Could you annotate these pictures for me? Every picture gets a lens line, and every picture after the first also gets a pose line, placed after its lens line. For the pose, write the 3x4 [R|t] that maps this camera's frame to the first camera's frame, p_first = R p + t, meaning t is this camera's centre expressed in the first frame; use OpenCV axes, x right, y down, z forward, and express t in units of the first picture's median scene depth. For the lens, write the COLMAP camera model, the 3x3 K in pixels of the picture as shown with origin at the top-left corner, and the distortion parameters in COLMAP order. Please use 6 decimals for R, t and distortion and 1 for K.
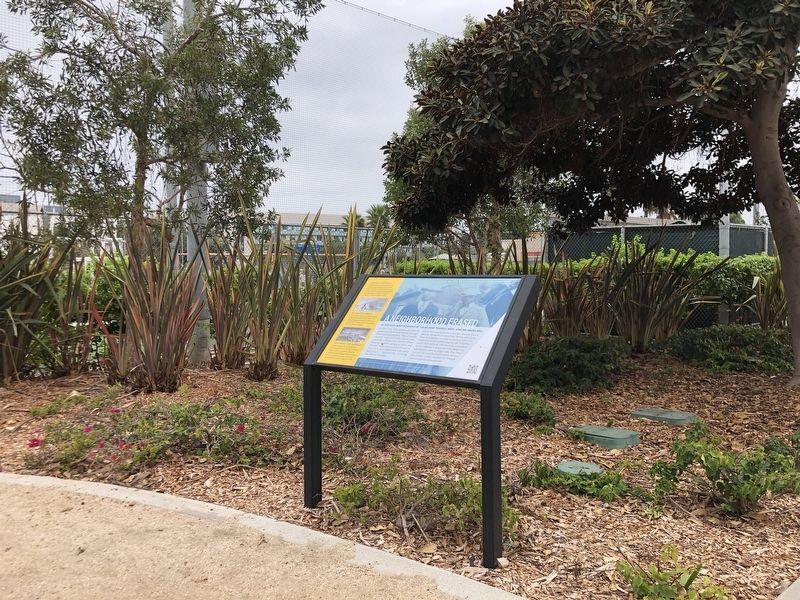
lens RADIAL K [[646.9, 0, 400.0], [0, 646.9, 300.0], [0, 0, 1]] dist [0.013106, -0.002309]
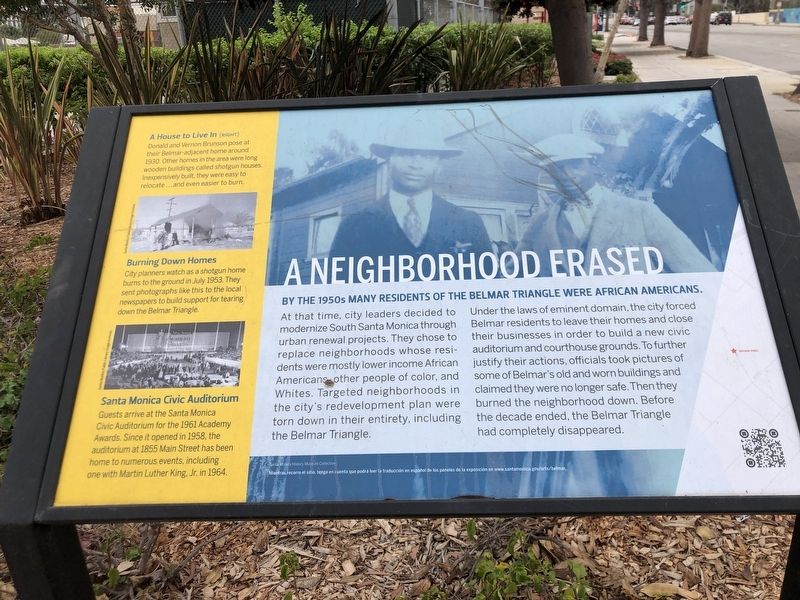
lens RADIAL K [[646.9, 0, 400.1], [0, 646.9, 297.8], [0, 0, 1]] dist [0.013106, -0.002309]
pose [[0.832390, -0.239588, 0.499724, -0.124359], [0.072492, 0.941044, 0.330426, -0.051201], [-0.549428, -0.238817, 0.800684, 0.750348]]
